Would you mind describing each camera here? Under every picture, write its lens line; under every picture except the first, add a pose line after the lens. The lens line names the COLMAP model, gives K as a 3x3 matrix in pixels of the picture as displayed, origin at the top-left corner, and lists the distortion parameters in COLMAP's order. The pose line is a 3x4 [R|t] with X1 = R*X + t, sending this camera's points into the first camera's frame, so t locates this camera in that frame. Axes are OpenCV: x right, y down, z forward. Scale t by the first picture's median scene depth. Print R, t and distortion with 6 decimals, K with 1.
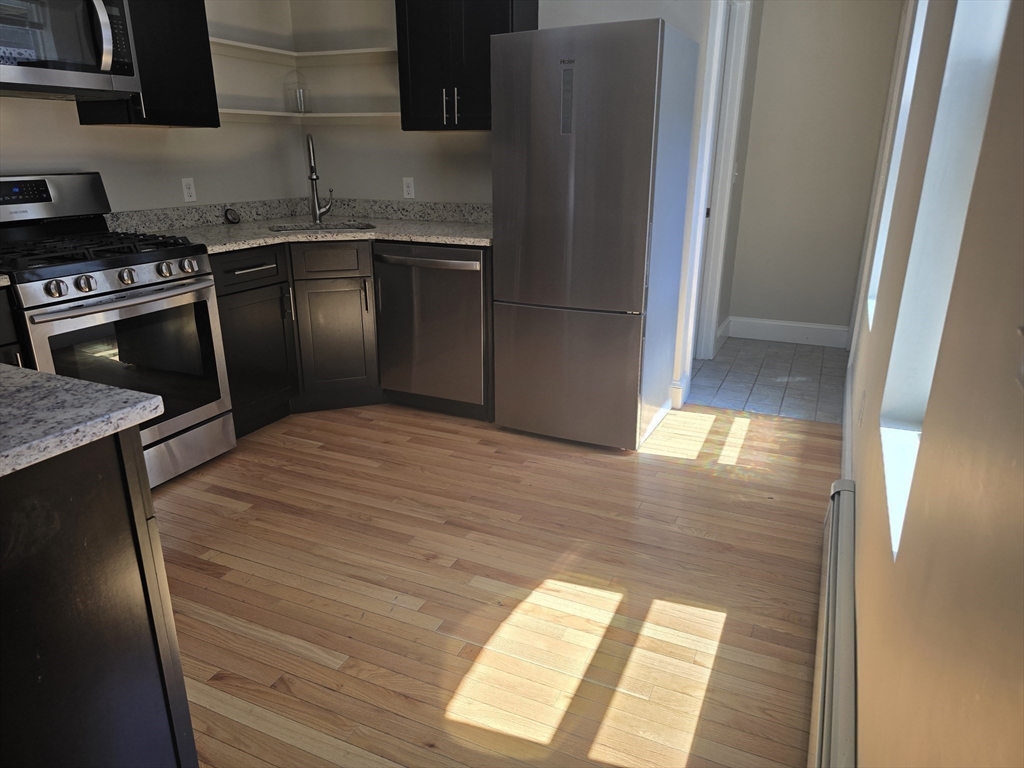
lens RADIAL K [[688.2, 0, 512.6], [0, 688.2, 385.6], [0, 0, 1]] dist [0.040896, -0.039309]
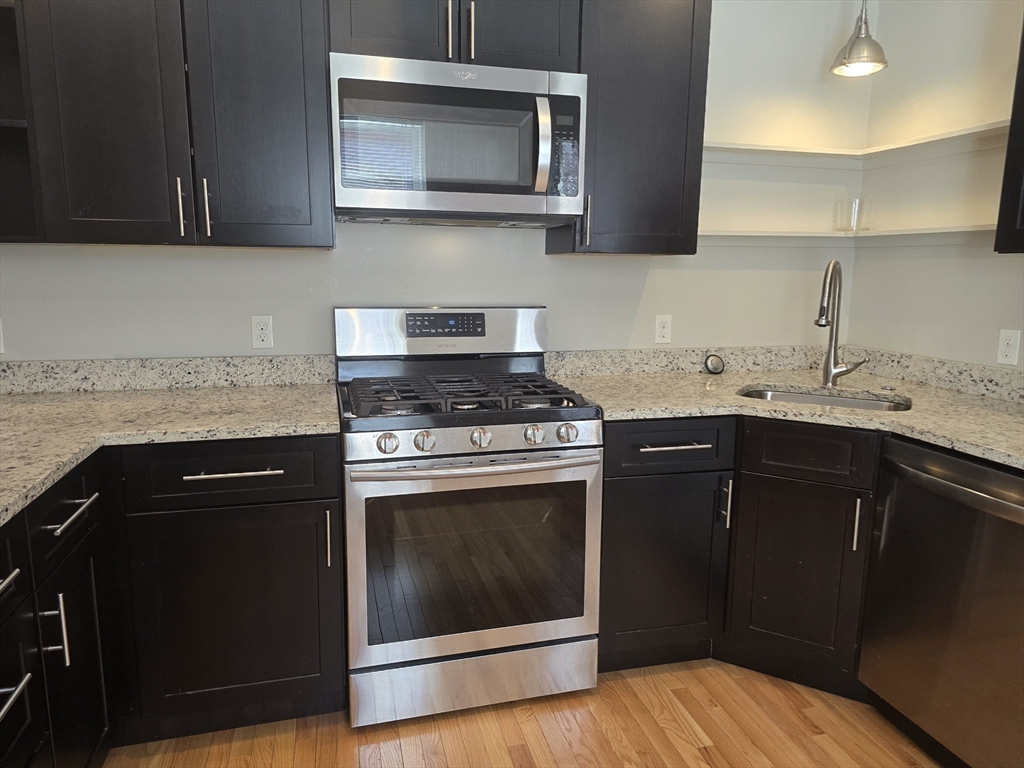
lens RADIAL K [[688.2, 0, 507.4], [0, 688.2, 385.9], [0, 0, 1]] dist [0.040896, -0.039309]
pose [[0.634502, 0.132182, -0.761534, 0.034332], [-0.256734, 0.965370, -0.046346, -0.133217], [0.729036, 0.224919, 0.646465, 0.362772]]
